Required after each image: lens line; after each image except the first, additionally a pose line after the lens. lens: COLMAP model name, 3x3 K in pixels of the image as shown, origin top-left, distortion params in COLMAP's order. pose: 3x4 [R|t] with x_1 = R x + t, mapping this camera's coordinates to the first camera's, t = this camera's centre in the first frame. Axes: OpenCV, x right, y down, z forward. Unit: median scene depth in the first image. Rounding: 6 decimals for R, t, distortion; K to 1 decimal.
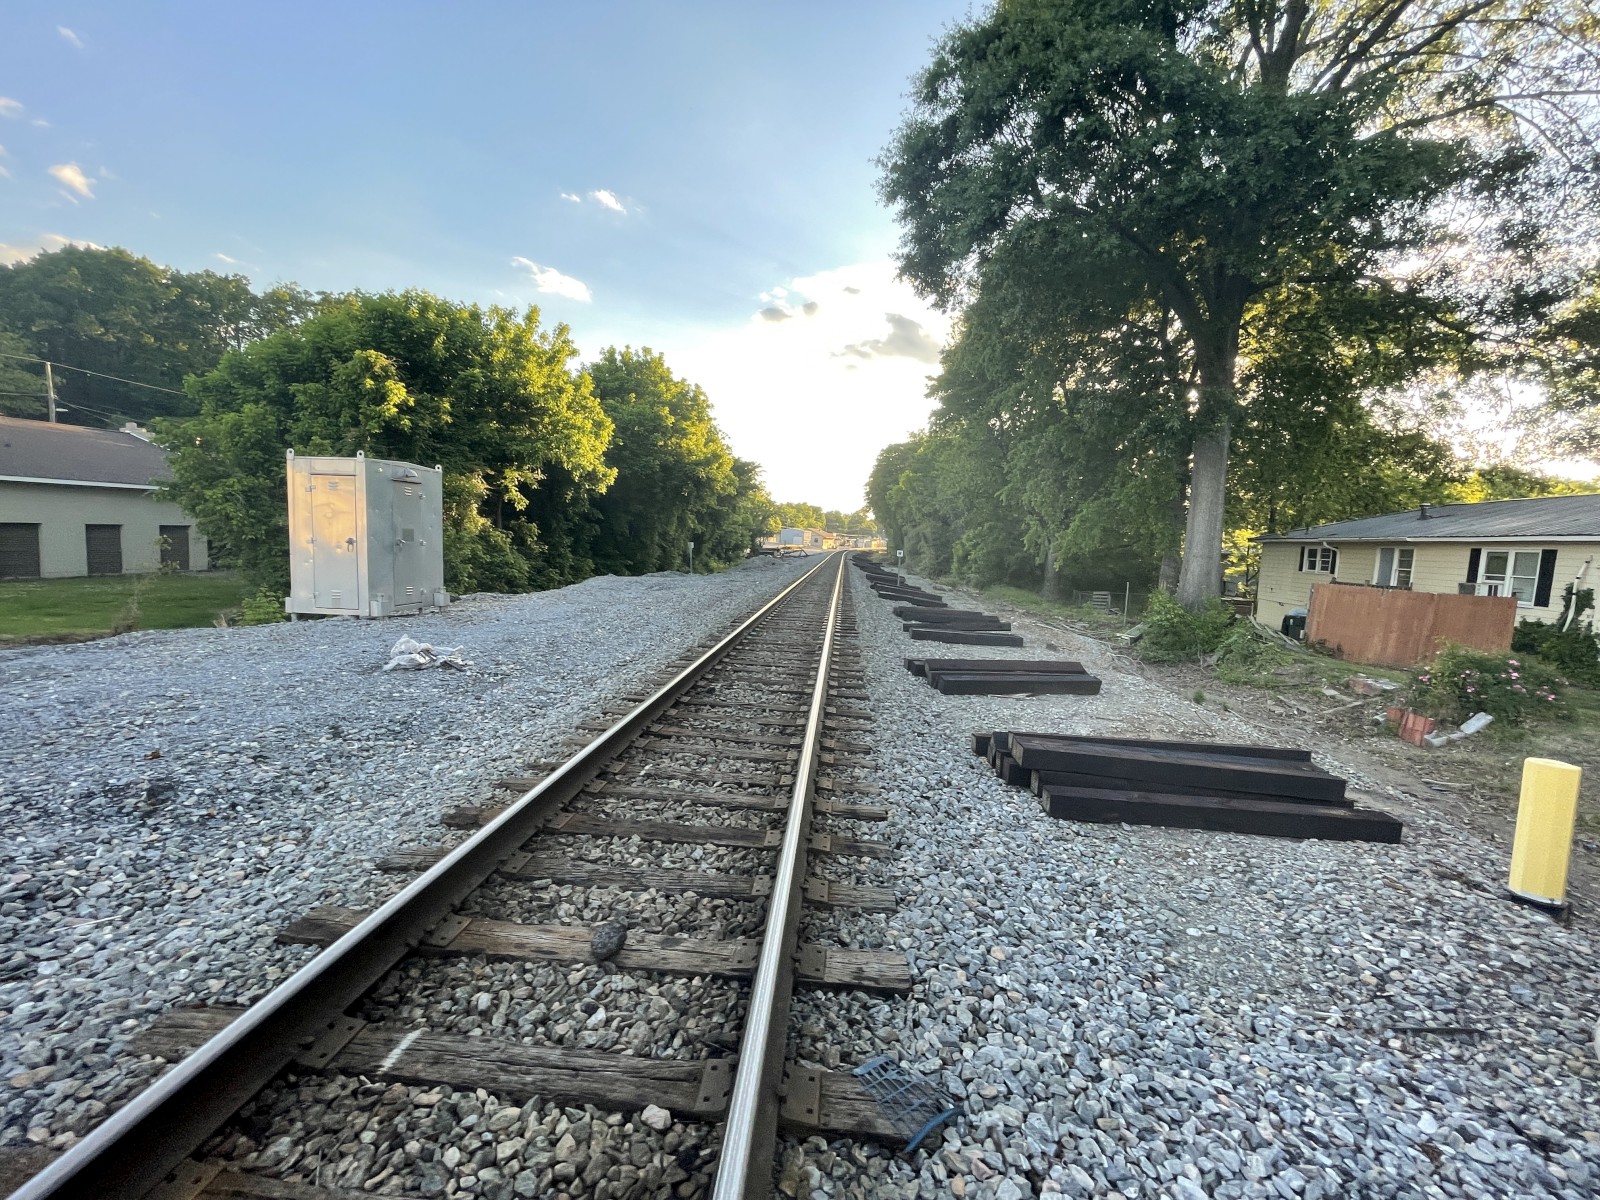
lens RADIAL K [[647.7, 0, 794.6], [0, 647.7, 597.3], [0, 0, 1]] dist [-0.002004, 0.000365]
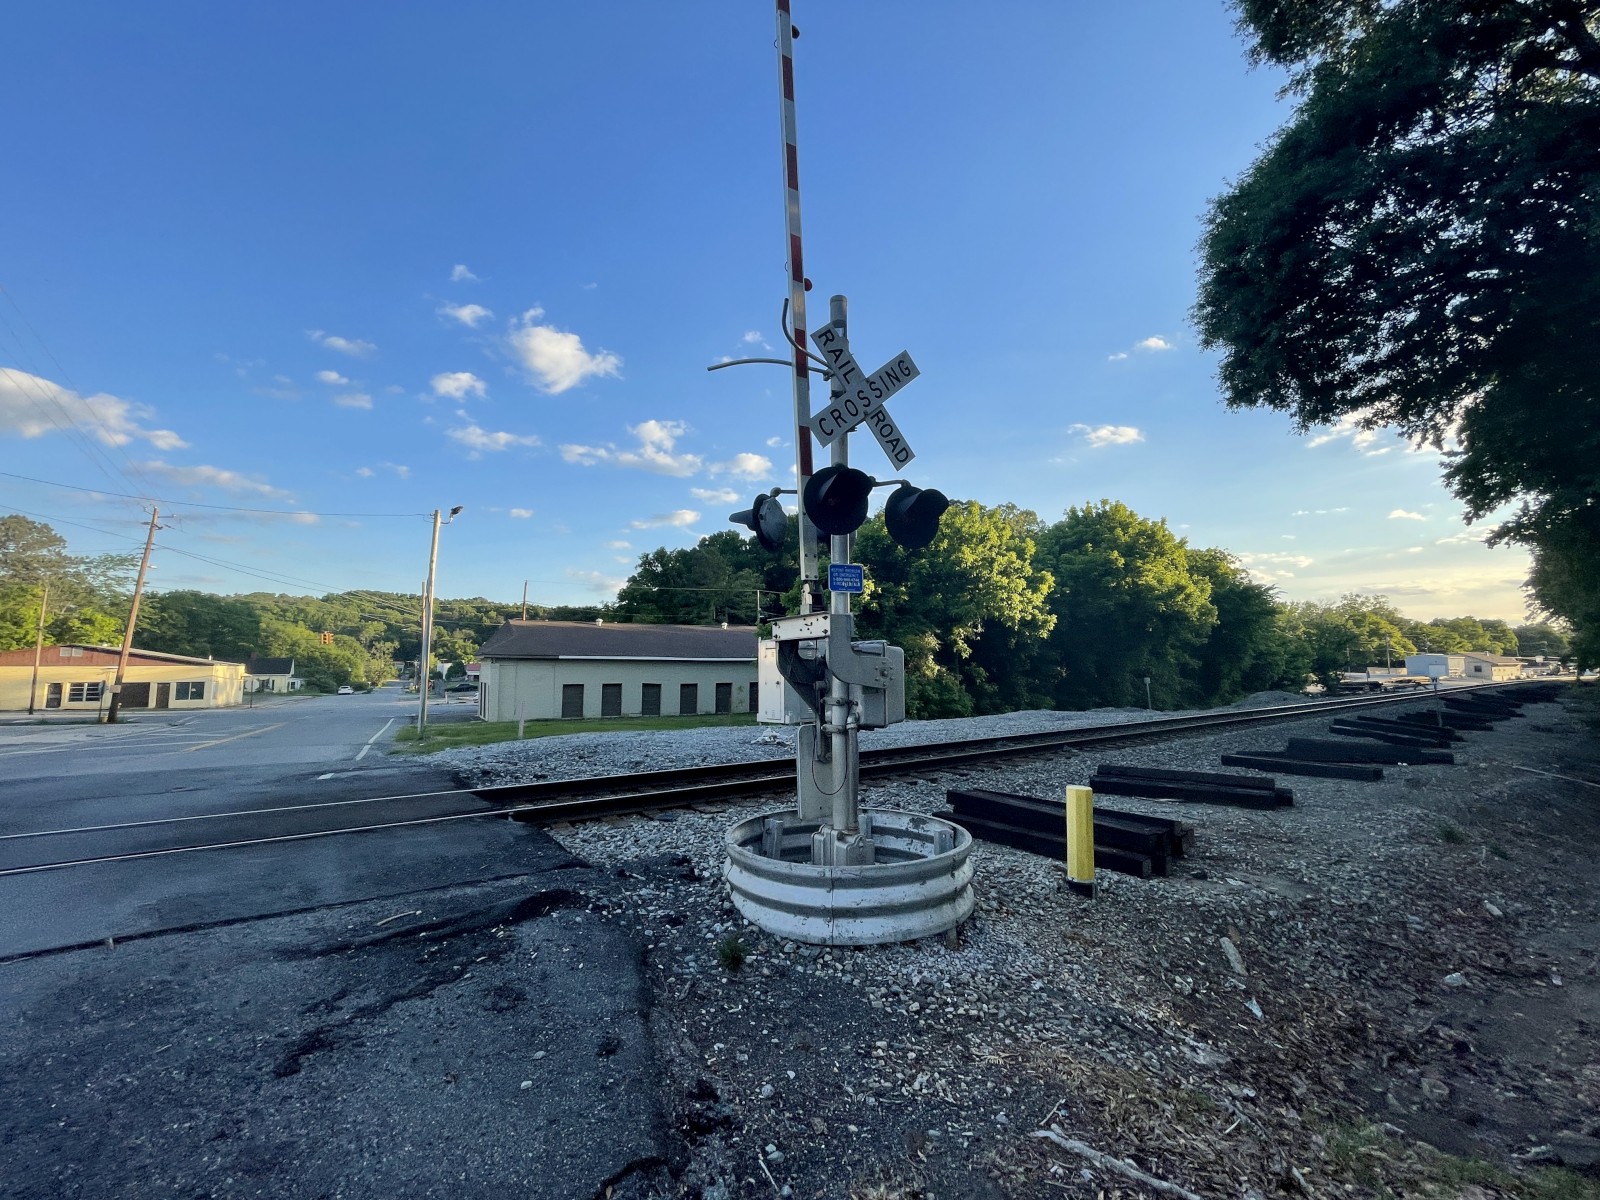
lens RADIAL K [[647.7, 0, 804.4], [0, 647.7, 601.5], [0, 0, 1]] dist [-0.002004, 0.000365]
pose [[0.678228, -0.129531, -0.723346, 0.430014], [-0.029518, 0.978746, -0.202943, 0.036298], [0.734259, 0.158993, 0.659989, -0.126411]]
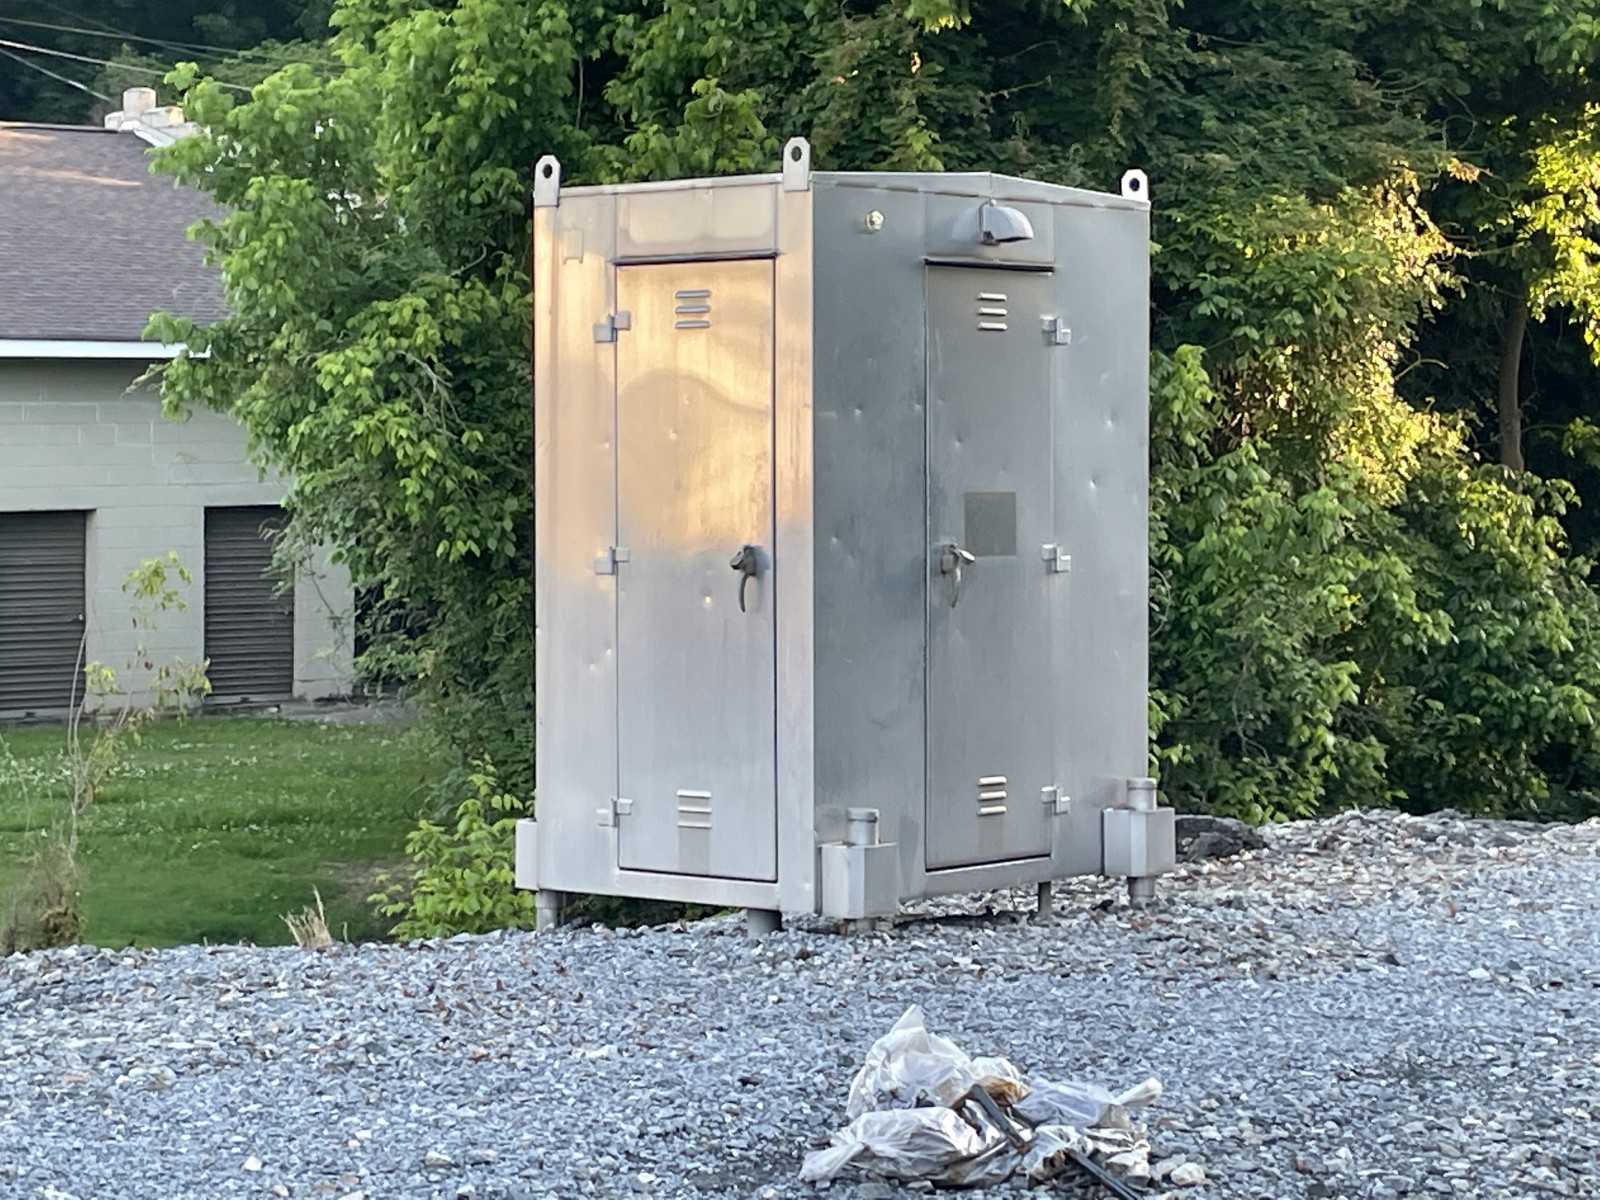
lens RADIAL K [[3847.5, 0, 802.3], [0, 3847.5, 597.4], [0, 0, 1]] dist [0.098522, 0.000000]
pose [[0.803886, -0.017614, -0.594523, 0.056770], [-0.020668, 0.998130, -0.057519, -0.001357], [0.594424, 0.058527, 0.802019, -0.007349]]
